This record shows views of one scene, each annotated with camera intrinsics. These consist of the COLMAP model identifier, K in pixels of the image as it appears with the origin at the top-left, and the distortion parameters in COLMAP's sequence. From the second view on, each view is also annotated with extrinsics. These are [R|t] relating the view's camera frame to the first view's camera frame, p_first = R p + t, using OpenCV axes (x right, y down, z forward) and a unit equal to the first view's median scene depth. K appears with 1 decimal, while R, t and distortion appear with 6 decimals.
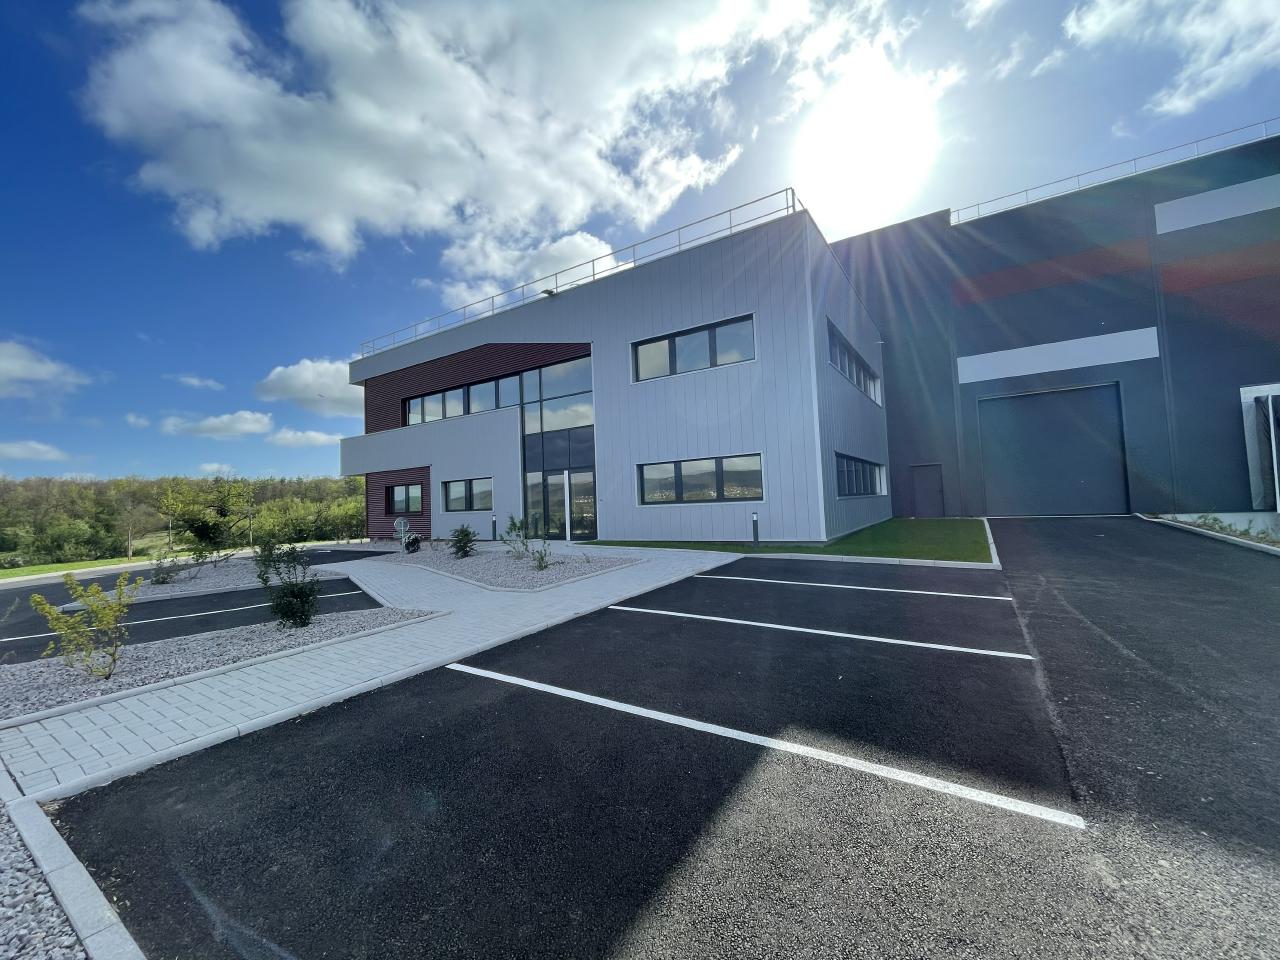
lens RADIAL K [[515.2, 0, 642.3], [0, 515.2, 484.8], [0, 0, 1]] dist [0.027551, 0.000059]
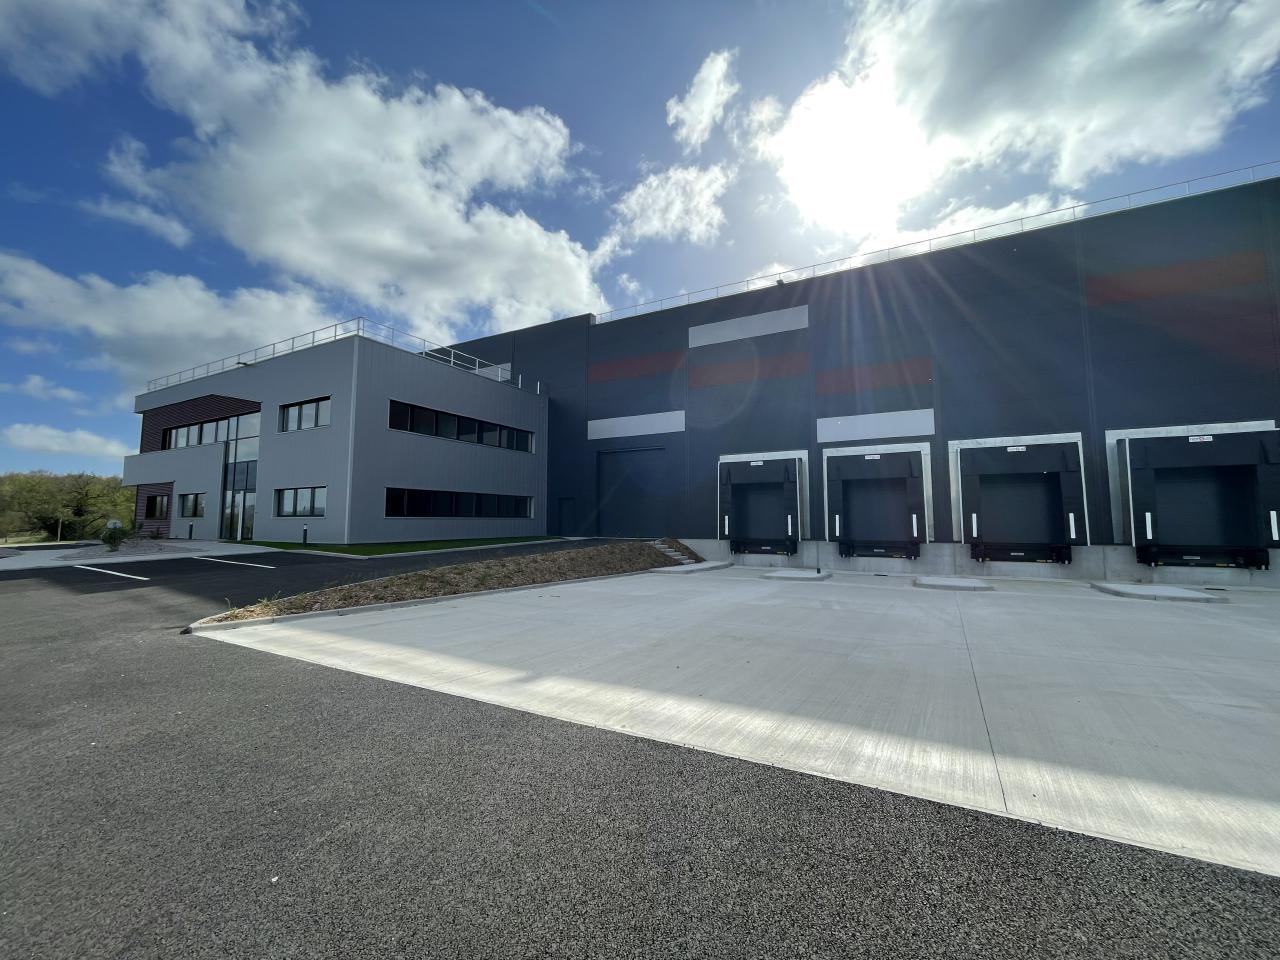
lens RADIAL K [[515.2, 0, 638.4], [0, 515.2, 475.7], [0, 0, 1]] dist [0.027551, 0.000059]
pose [[0.997609, 0.037951, 0.057751, 0.709007], [-0.035517, 0.998460, -0.042605, -0.039485], [-0.059279, 0.040452, 0.997421, -0.407310]]
